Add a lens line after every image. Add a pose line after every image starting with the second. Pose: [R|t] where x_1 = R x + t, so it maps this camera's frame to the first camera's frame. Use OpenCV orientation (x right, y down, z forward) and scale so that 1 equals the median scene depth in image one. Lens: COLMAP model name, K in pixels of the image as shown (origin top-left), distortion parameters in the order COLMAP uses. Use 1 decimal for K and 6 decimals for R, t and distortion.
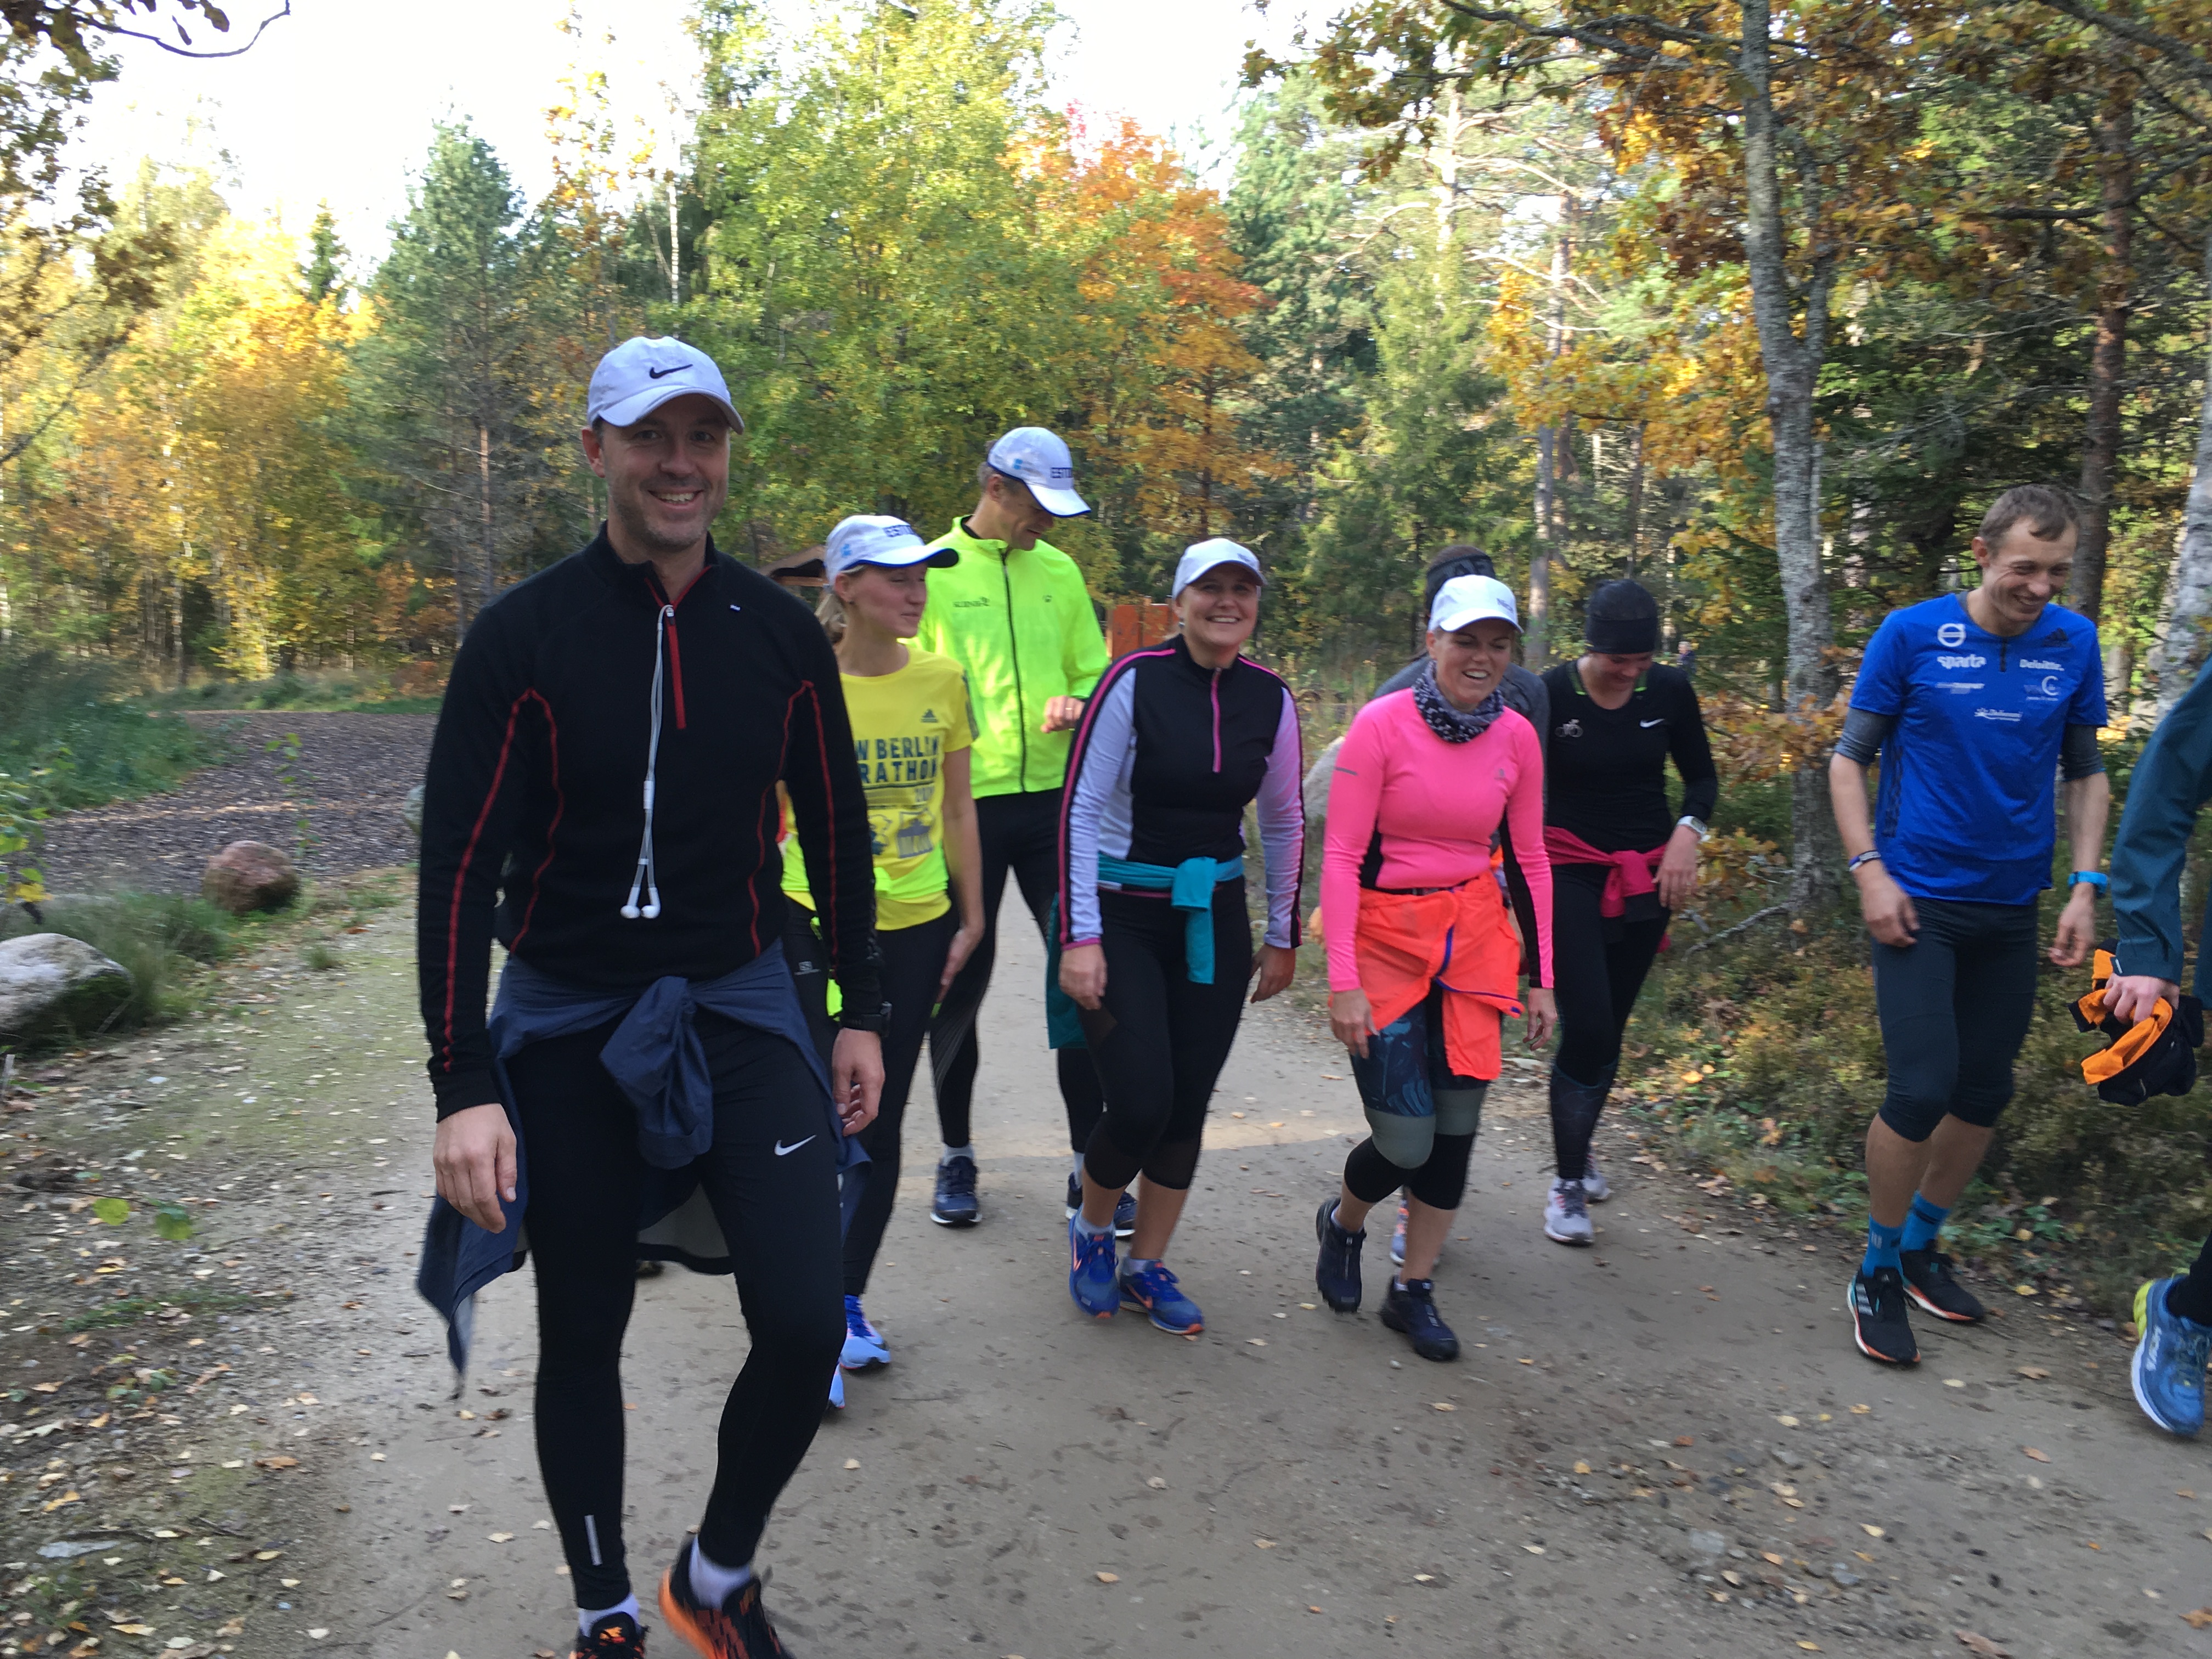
lens RADIAL K [[1881.1, 0, 1123.3], [0, 1881.1, 817.0], [0, 0, 1]] dist [0.055494, -0.095055]
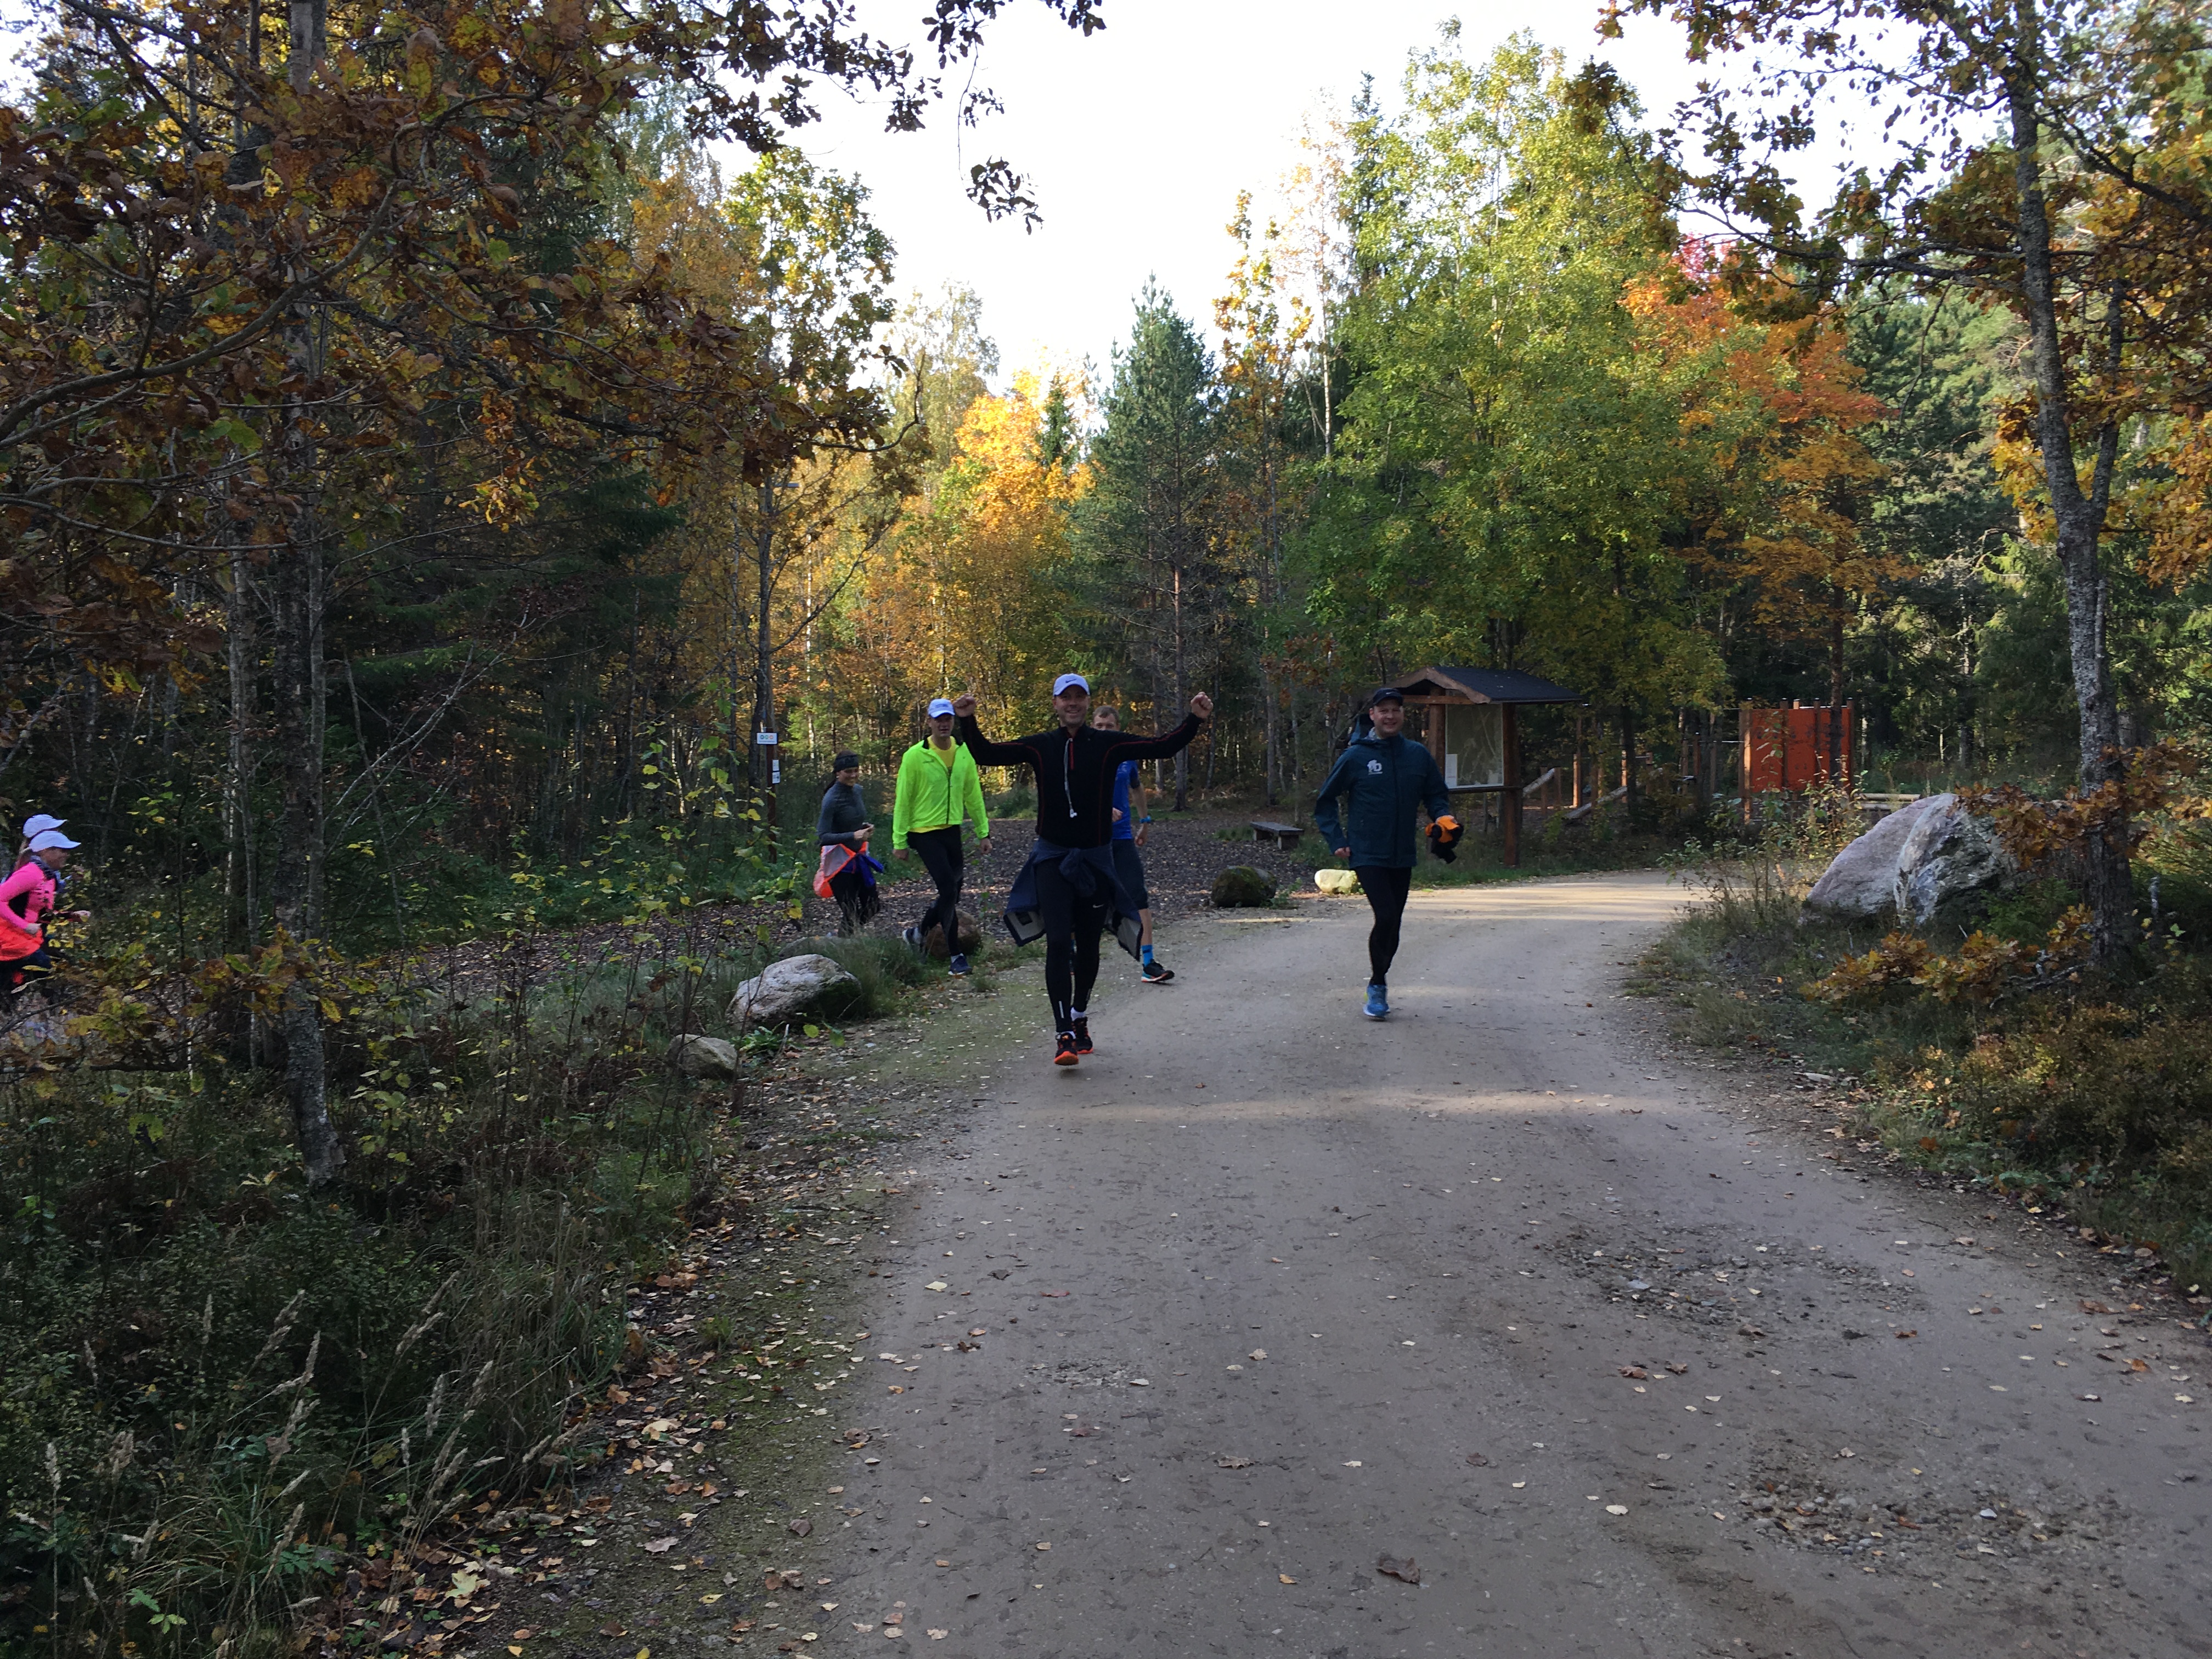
lens RADIAL K [[1881.1, 0, 1100.7], [0, 1881.1, 841.3], [0, 0, 1]] dist [0.055494, -0.095055]
pose [[0.929056, 0.000805, -0.369939, 0.161710], [-0.017344, 0.998993, -0.041383, 0.022243], [0.369533, 0.044863, 0.928134, -0.251849]]
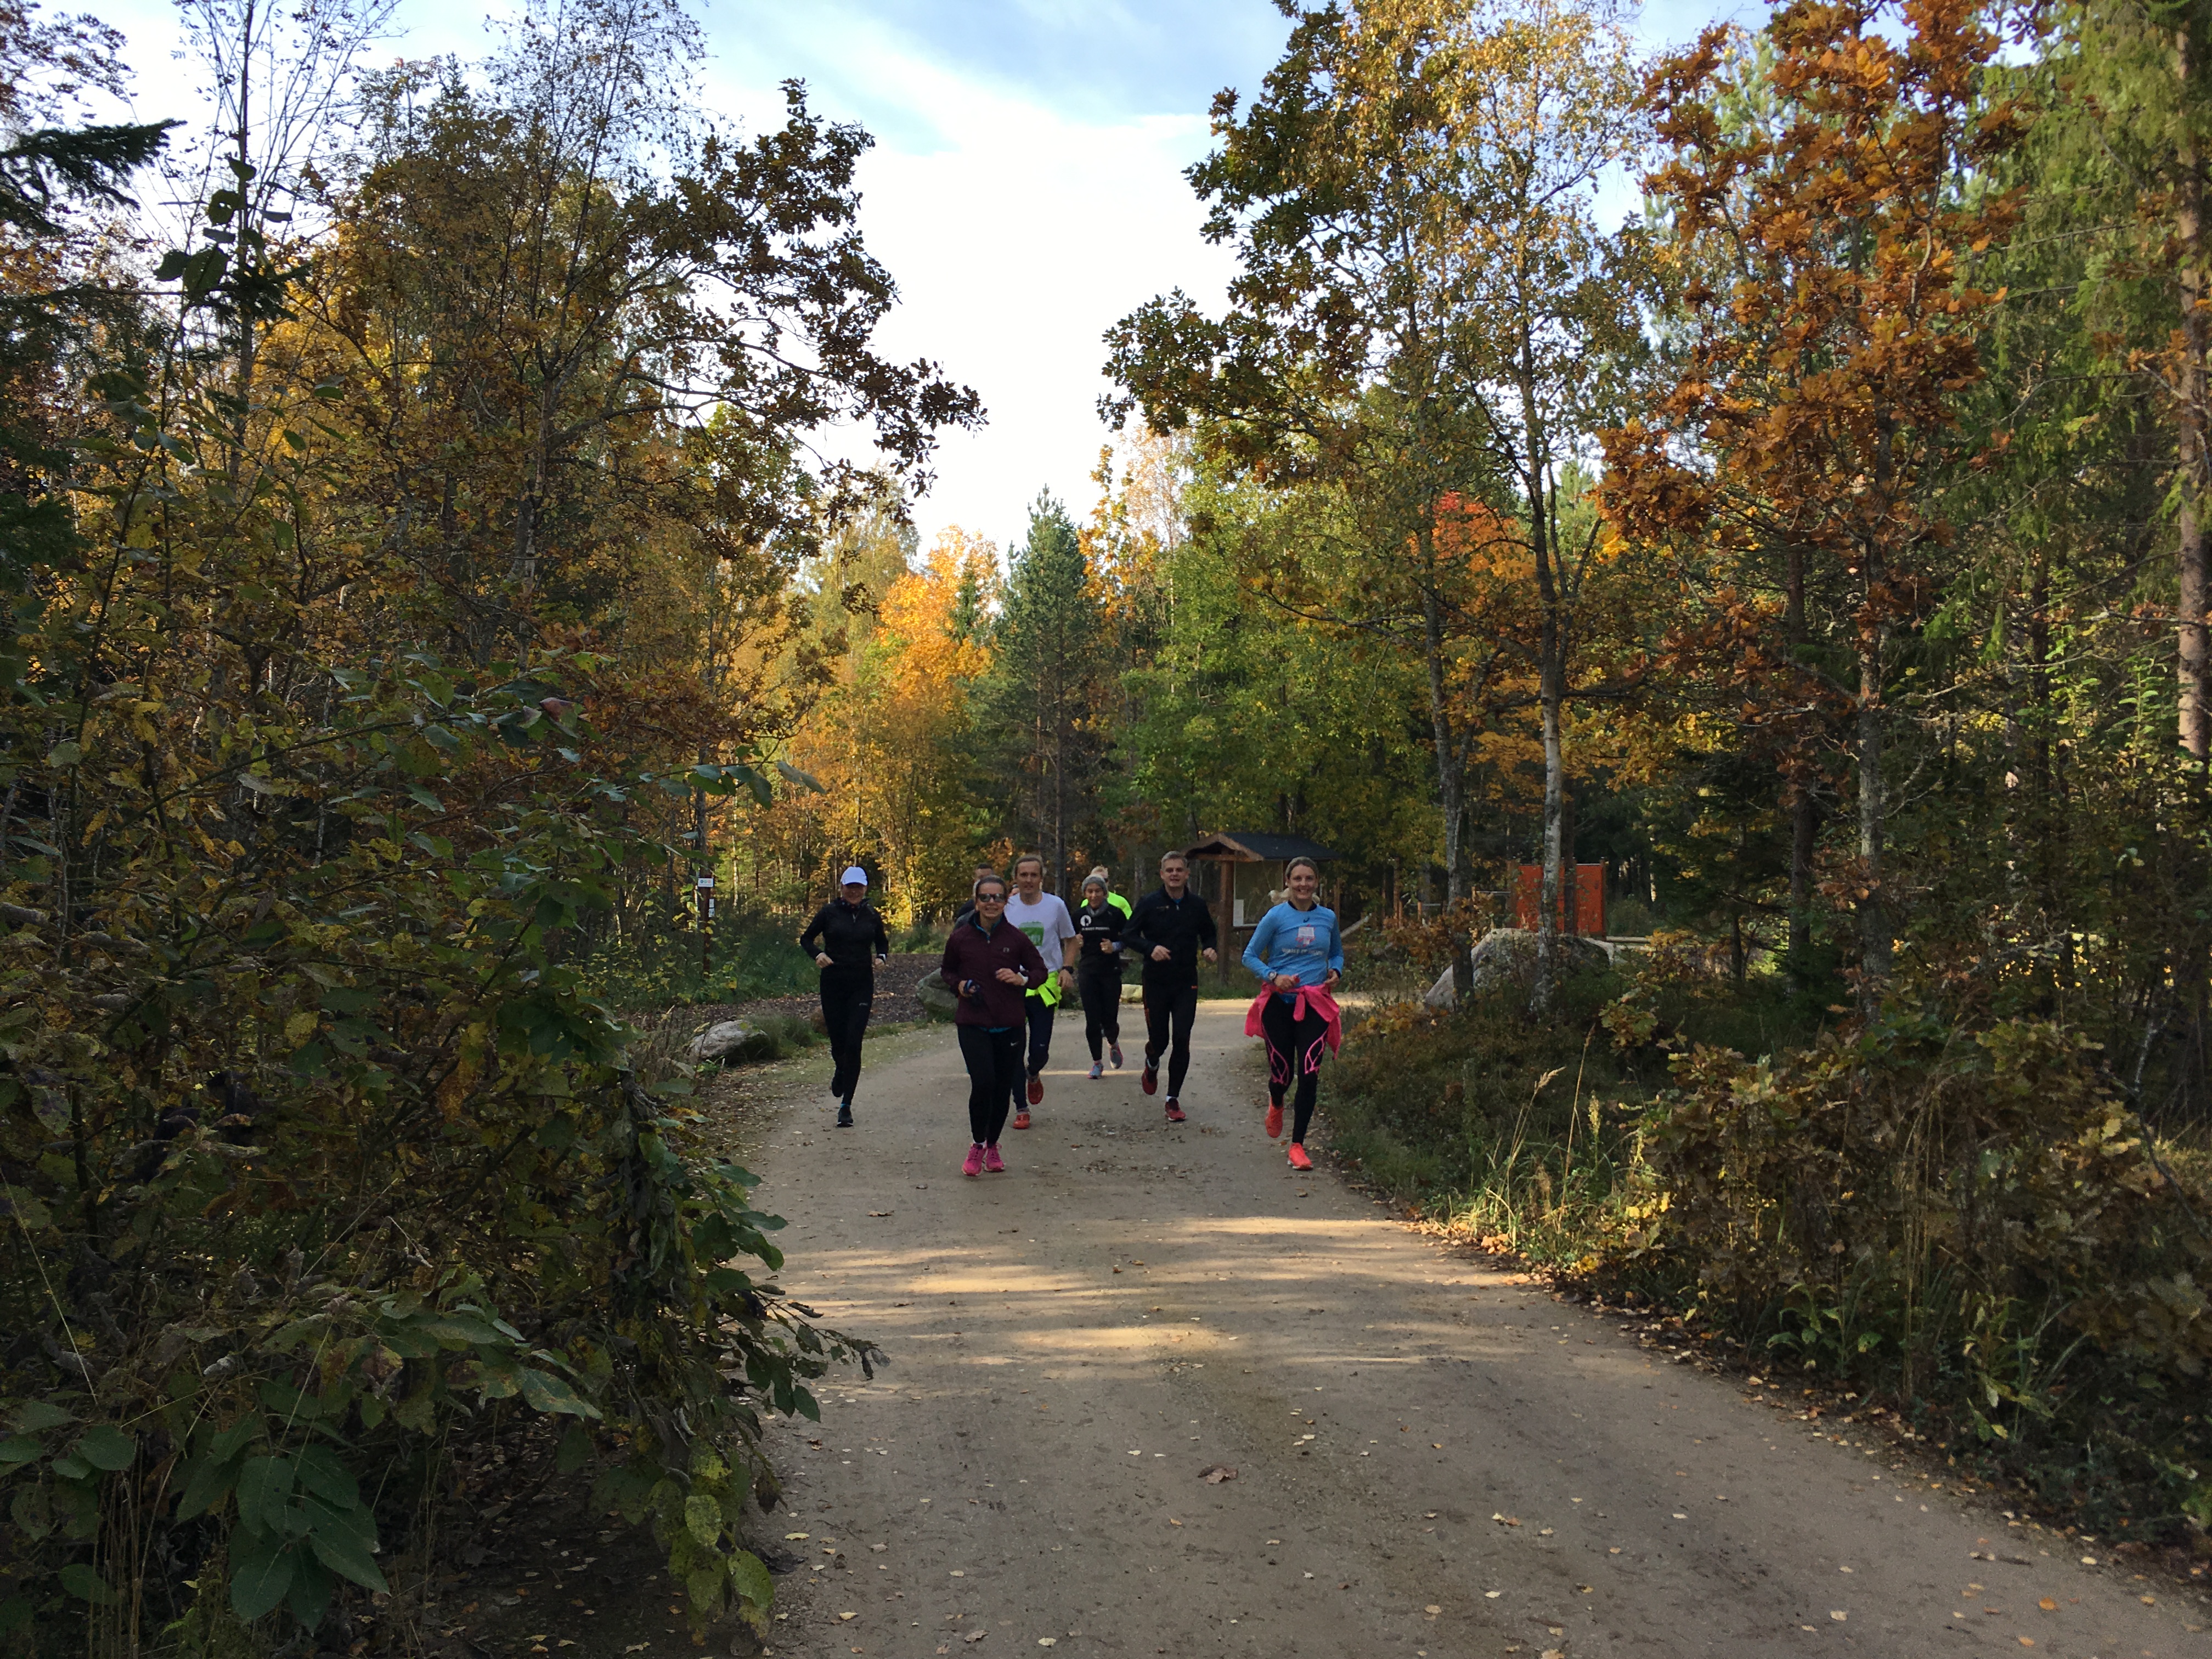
lens RADIAL K [[1881.1, 0, 1154.3], [0, 1881.1, 822.3], [0, 0, 1]] dist [0.055494, -0.095055]
pose [[0.951571, -0.018580, -0.306868, 0.515507], [-0.022397, 0.991330, -0.129472, 0.084464], [0.306613, 0.130075, 0.942905, -0.866271]]
